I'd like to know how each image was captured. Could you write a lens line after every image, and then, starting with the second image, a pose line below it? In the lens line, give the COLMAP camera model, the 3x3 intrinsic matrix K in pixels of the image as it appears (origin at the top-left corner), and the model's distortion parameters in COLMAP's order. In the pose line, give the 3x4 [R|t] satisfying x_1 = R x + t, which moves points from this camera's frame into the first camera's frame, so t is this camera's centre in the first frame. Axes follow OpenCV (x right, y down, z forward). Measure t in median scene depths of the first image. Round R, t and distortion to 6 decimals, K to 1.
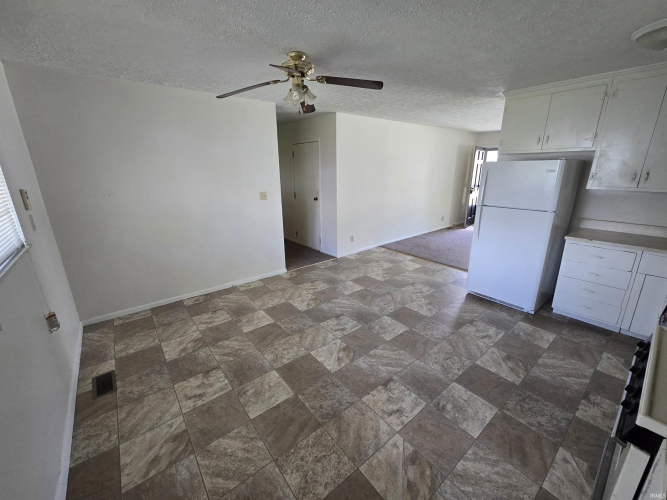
lens RADIAL K [[274.3, 0, 334.3], [0, 274.3, 247.3], [0, 0, 1]] dist [0.002148, 0.001741]
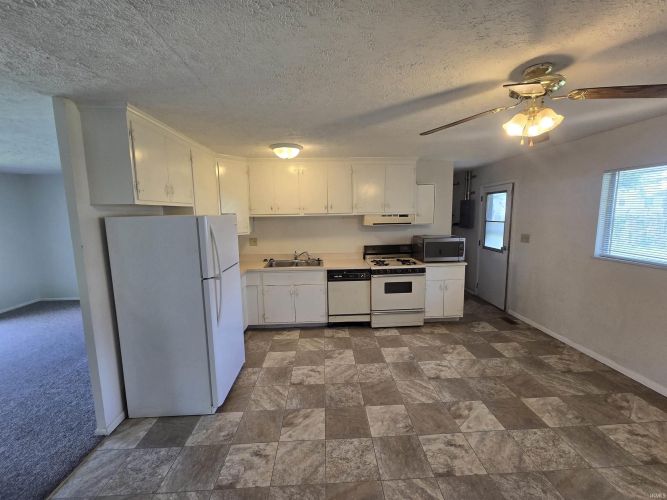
lens RADIAL K [[274.3, 0, 333.2], [0, 274.3, 245.8], [0, 0, 1]] dist [0.002148, 0.001741]
pose [[-0.803097, -0.052123, 0.593564, -0.148334], [0.189374, 0.922188, 0.337204, -0.570186], [-0.564954, 0.383213, -0.730736, 1.853752]]
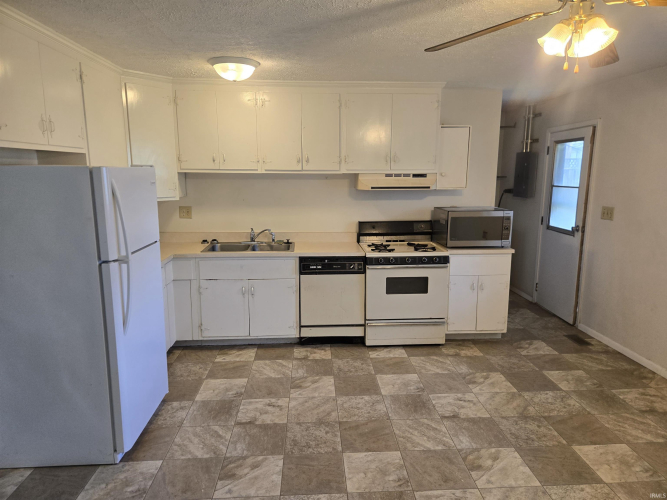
lens RADIAL K [[447.2, 0, 332.9], [0, 447.2, 247.1], [0, 0, 1]] dist [0.060908, -0.039227]
pose [[-0.811659, -0.093337, 0.576626, -0.263693], [0.168414, 0.907840, 0.384010, -0.572612], [-0.559326, 0.408798, -0.721137, 1.898697]]
